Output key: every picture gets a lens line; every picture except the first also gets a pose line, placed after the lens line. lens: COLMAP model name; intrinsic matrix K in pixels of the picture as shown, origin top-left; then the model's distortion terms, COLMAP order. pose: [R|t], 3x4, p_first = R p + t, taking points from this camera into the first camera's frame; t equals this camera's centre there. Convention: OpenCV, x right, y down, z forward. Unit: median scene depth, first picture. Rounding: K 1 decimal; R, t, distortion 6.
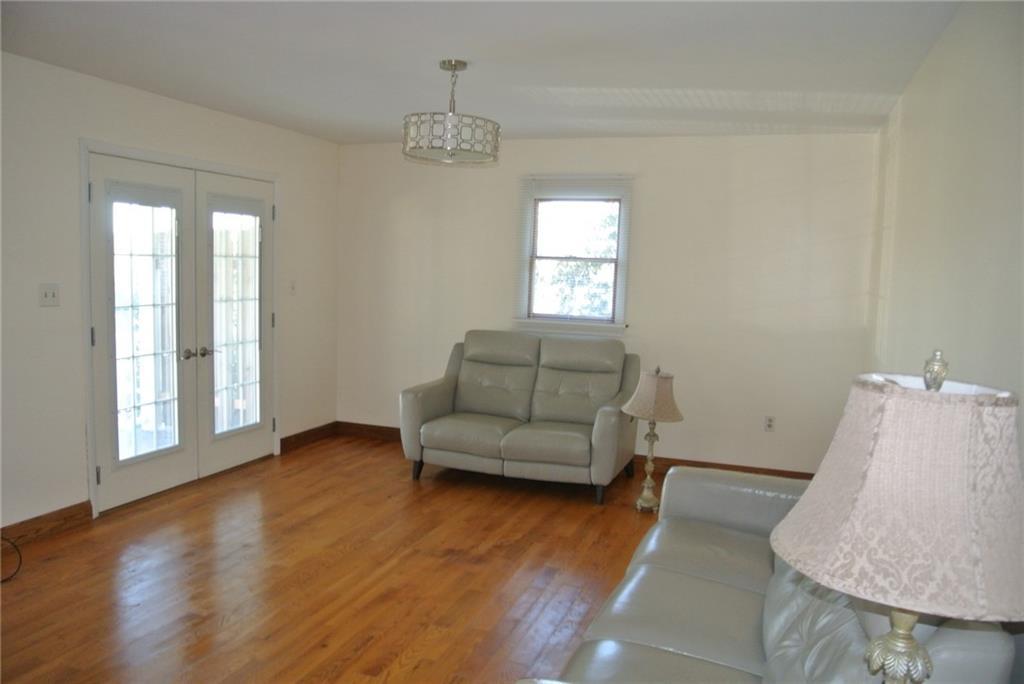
lens RADIAL K [[801.6, 0, 508.7], [0, 801.6, 345.9], [0, 0, 1]] dist [-0.080092, 0.002232]
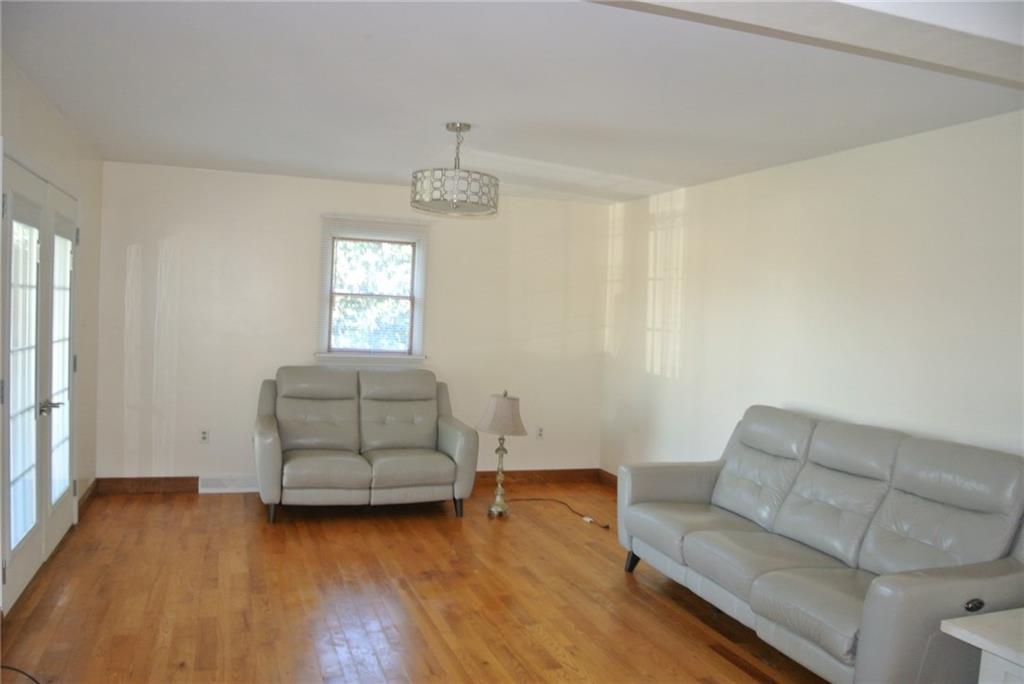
lens RADIAL K [[801.6, 0, 506.0], [0, 801.6, 341.5], [0, 0, 1]] dist [-0.080092, 0.002232]
pose [[0.772672, -0.020217, 0.634483, -0.504251], [0.045289, 0.998701, -0.023331, -0.016840], [-0.633187, 0.046763, 0.772585, 0.074926]]
